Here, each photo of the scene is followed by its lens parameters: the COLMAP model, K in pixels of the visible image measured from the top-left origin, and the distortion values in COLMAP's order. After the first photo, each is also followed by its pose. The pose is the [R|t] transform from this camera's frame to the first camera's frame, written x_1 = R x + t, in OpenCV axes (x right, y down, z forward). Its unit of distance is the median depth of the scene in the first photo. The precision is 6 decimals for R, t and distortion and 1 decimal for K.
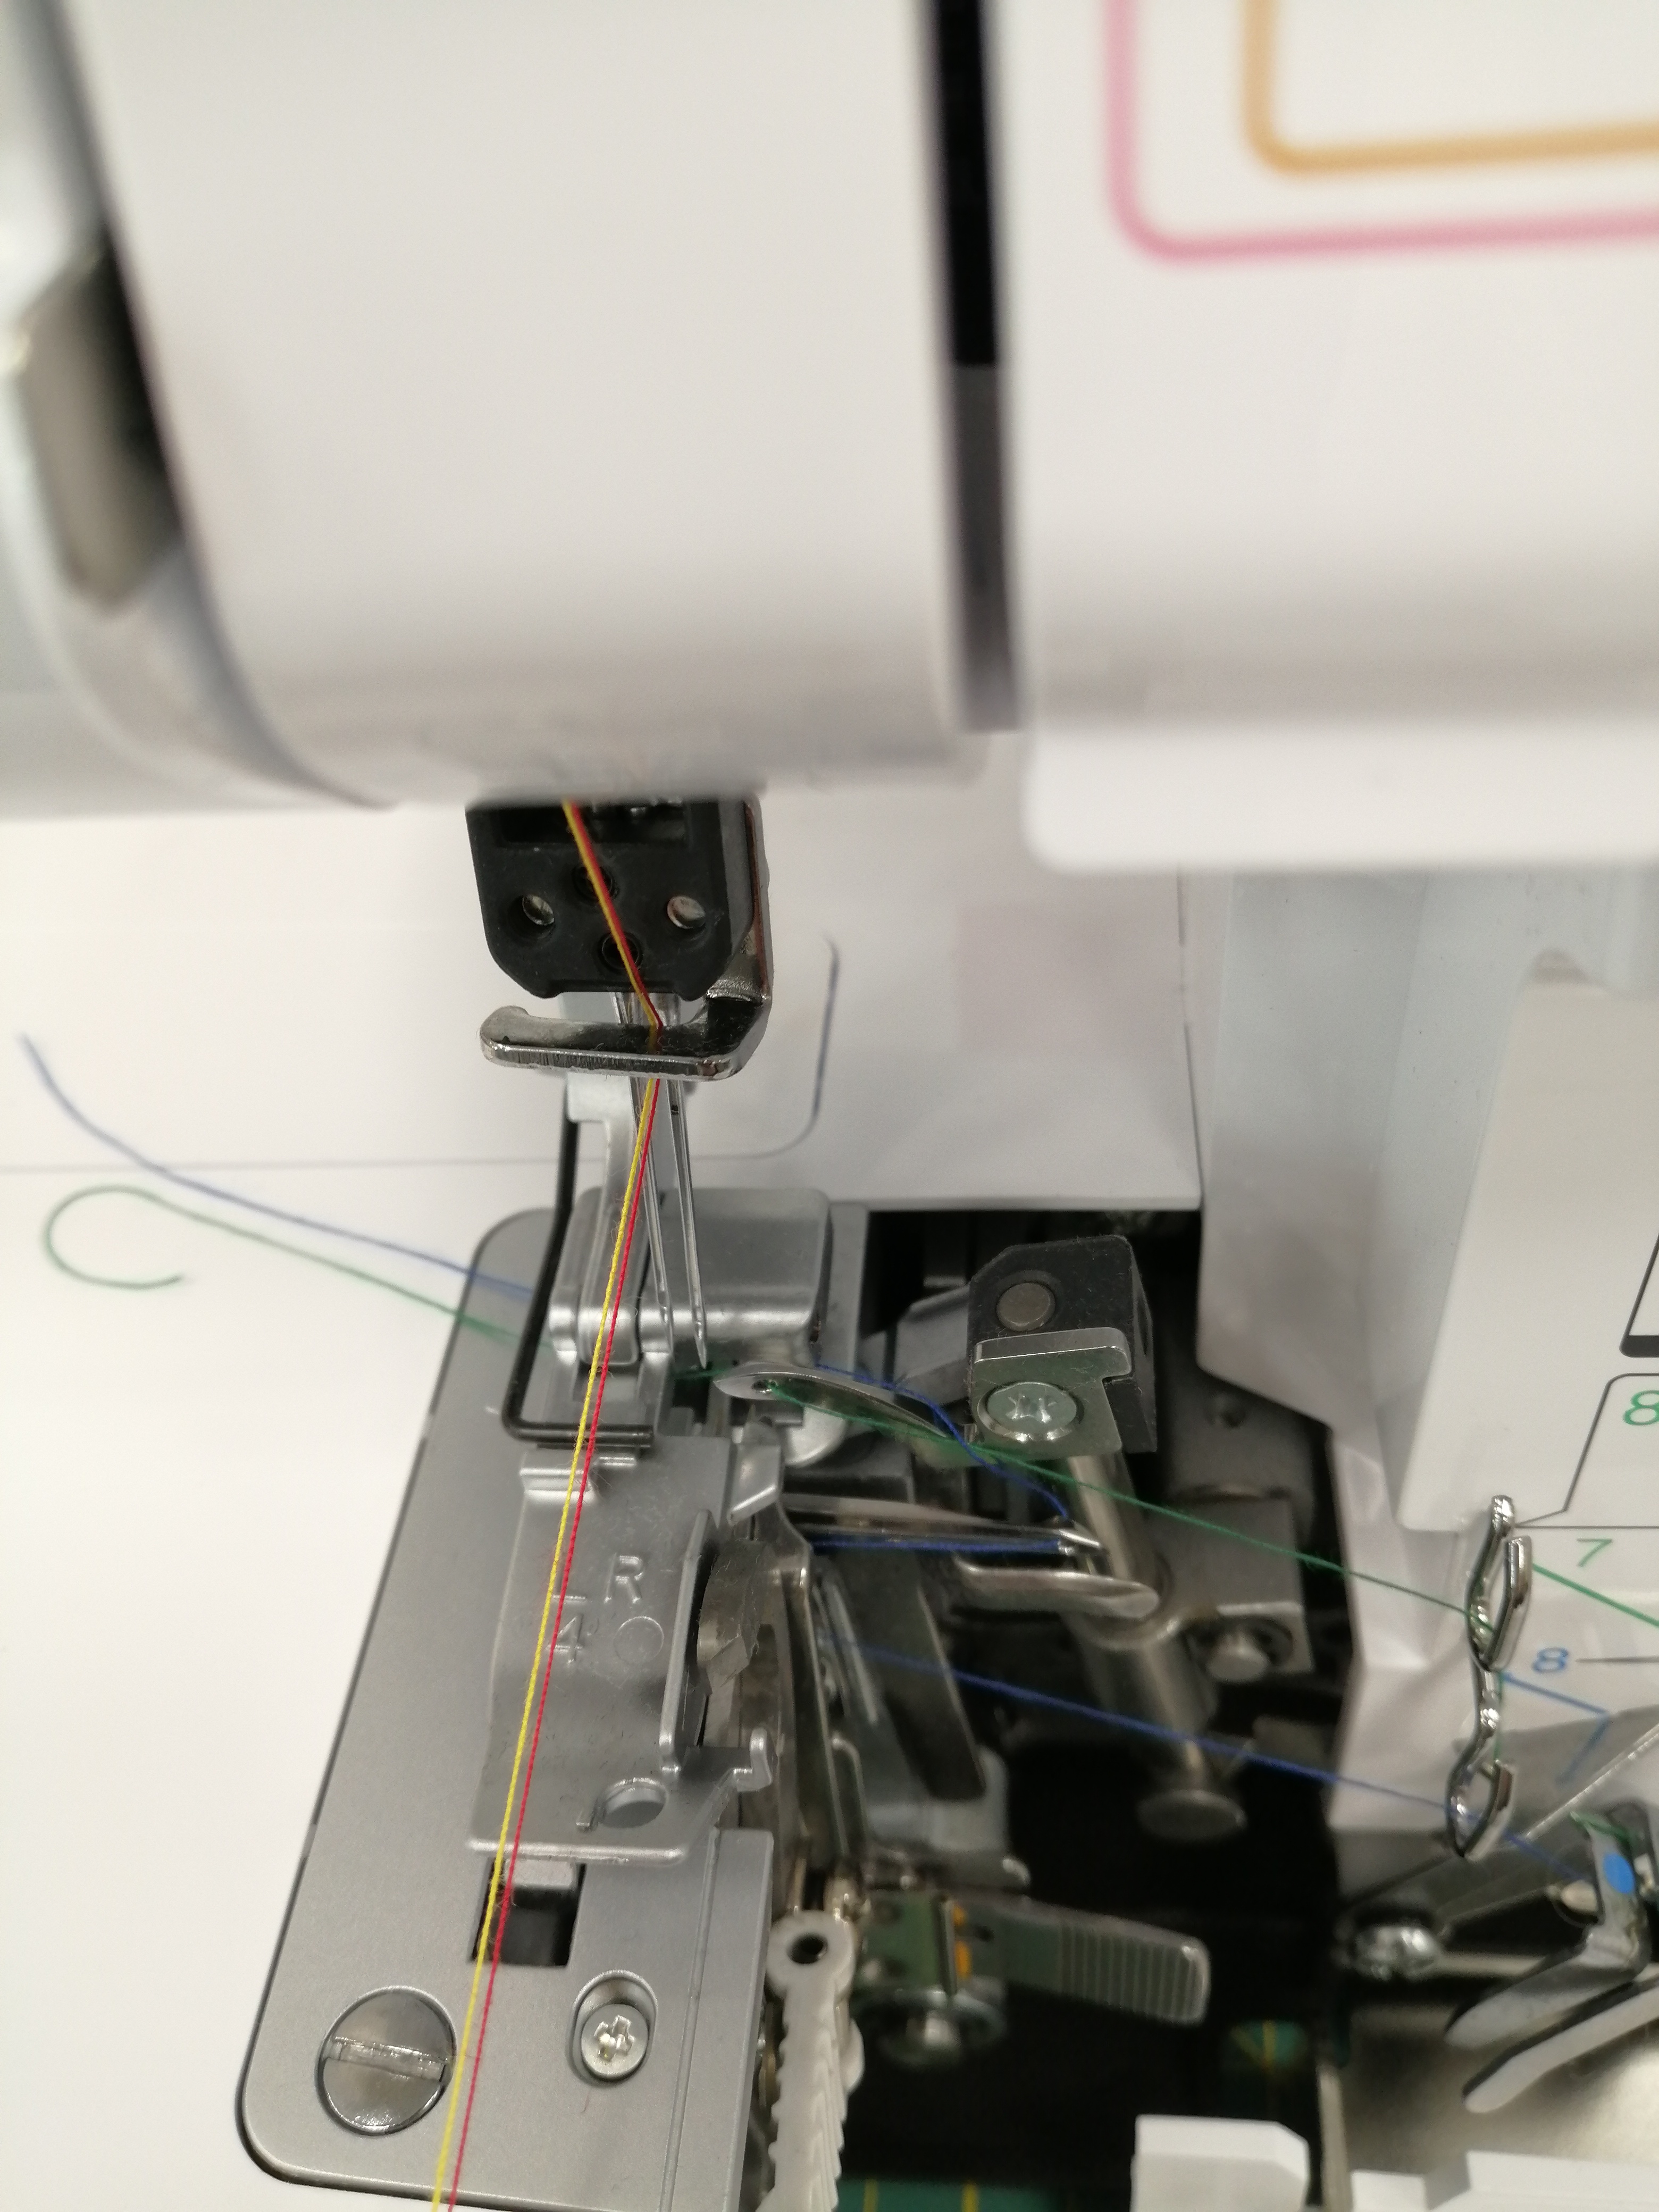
lens RADIAL K [[1880.2, 0, 829.5], [0, 1880.2, 1106.0], [0, 0, 1]] dist [0.021640, -0.179679]
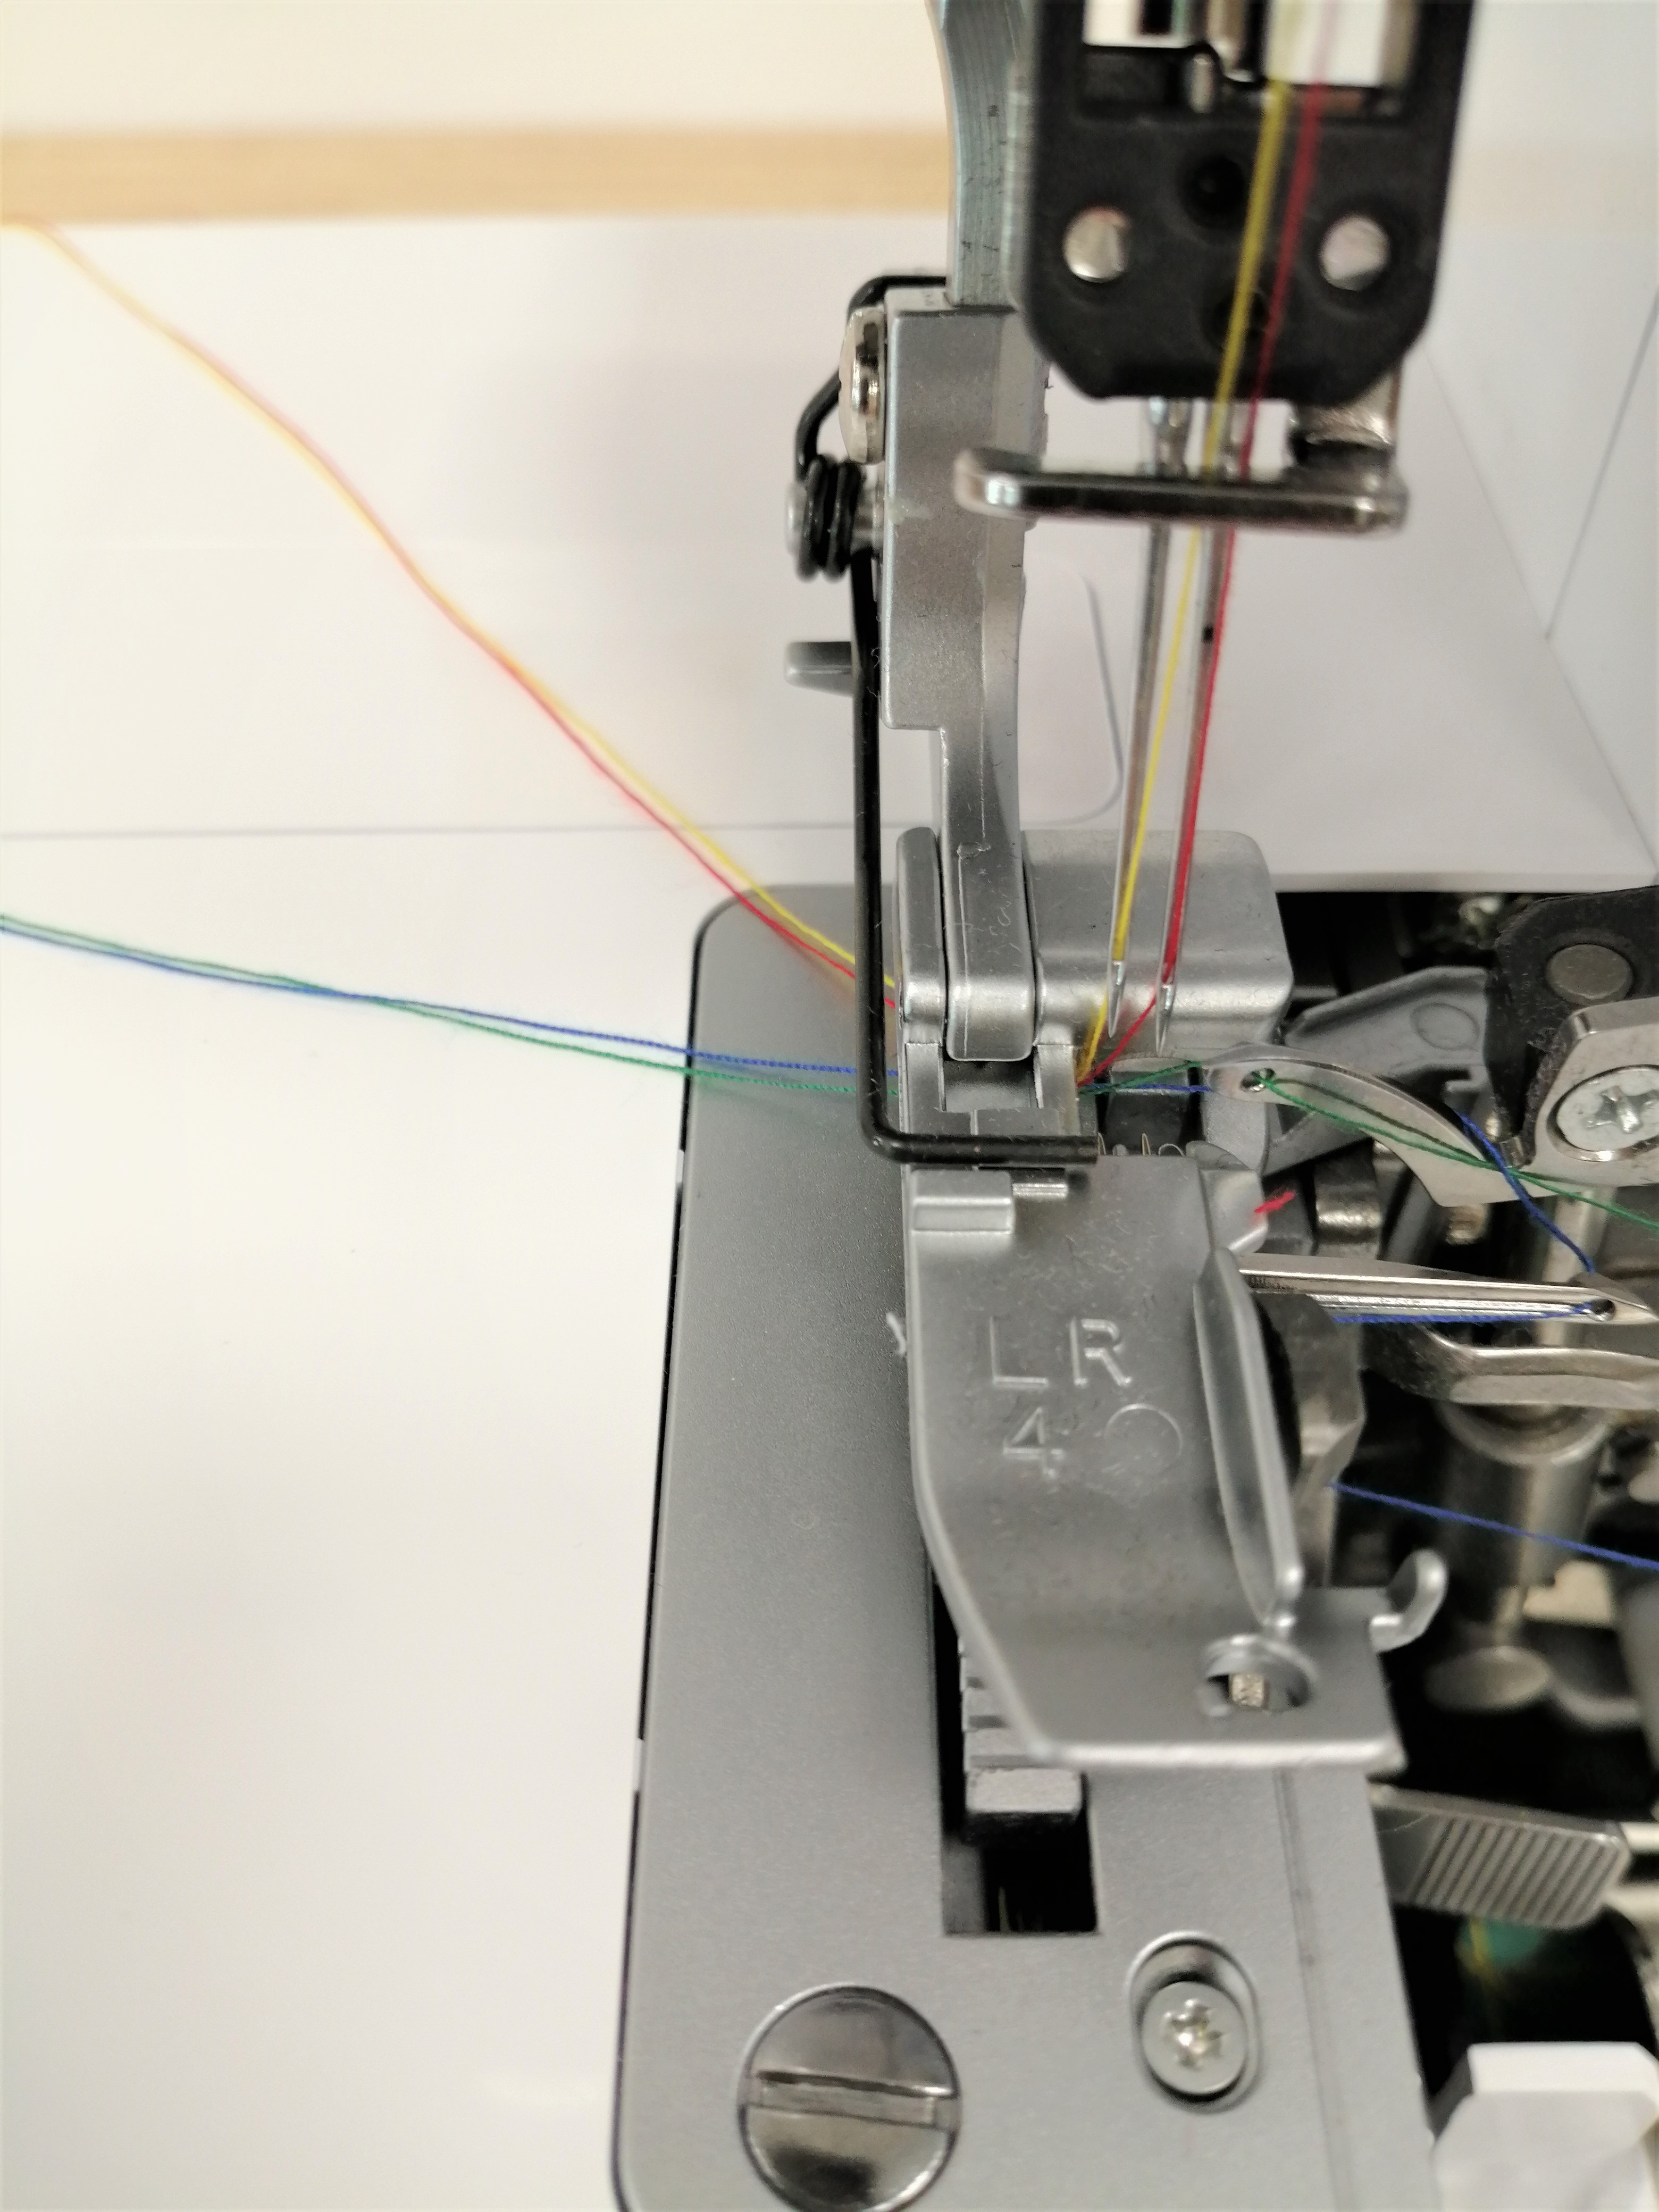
lens RADIAL K [[1880.2, 0, 829.5], [0, 1880.2, 1106.0], [0, 0, 1]] dist [0.021640, -0.179679]
pose [[0.993054, 0.000275, 0.117661, -0.281793], [-0.006663, 0.998524, 0.053896, 0.127395], [-0.117472, -0.054306, 0.991590, 0.347517]]
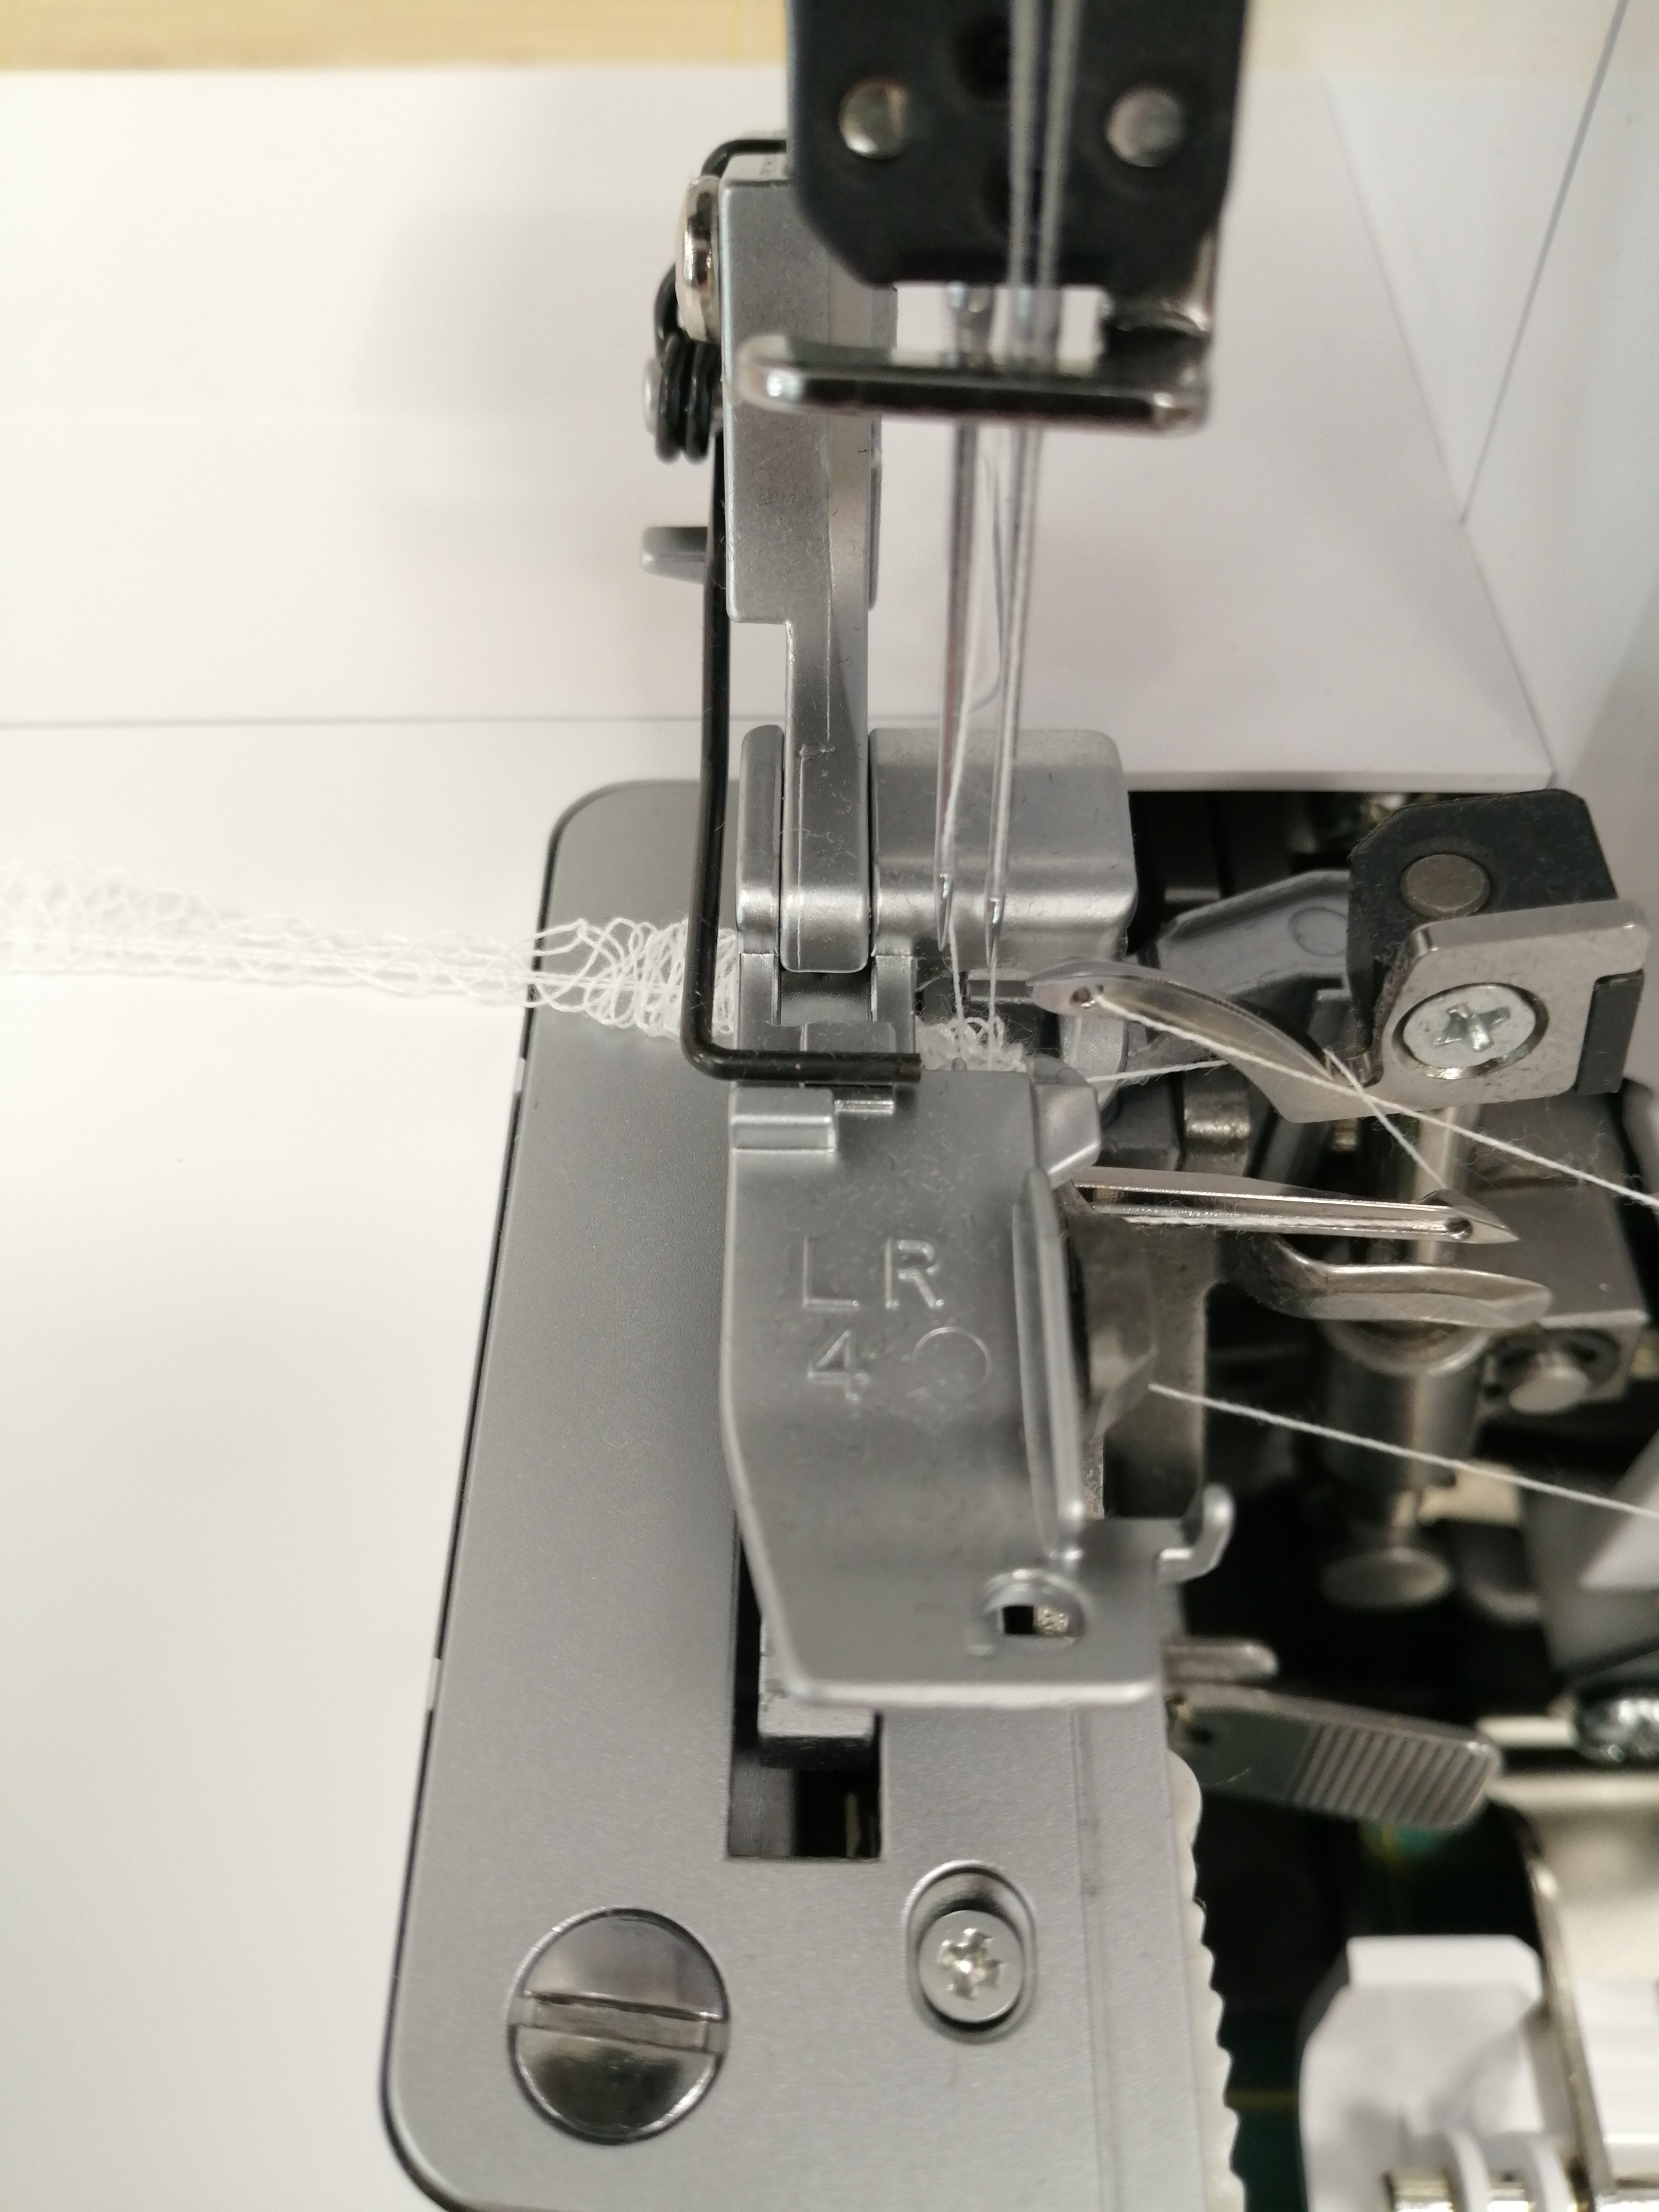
lens RADIAL K [[1880.2, 0, 829.5], [0, 1880.2, 1106.0], [0, 0, 1]] dist [0.021640, -0.179679]
pose [[0.993736, -0.000645, 0.111747, -0.210012], [-0.013310, 0.992181, 0.124094, 0.110660], [-0.110954, -0.124805, 0.985958, 0.357549]]
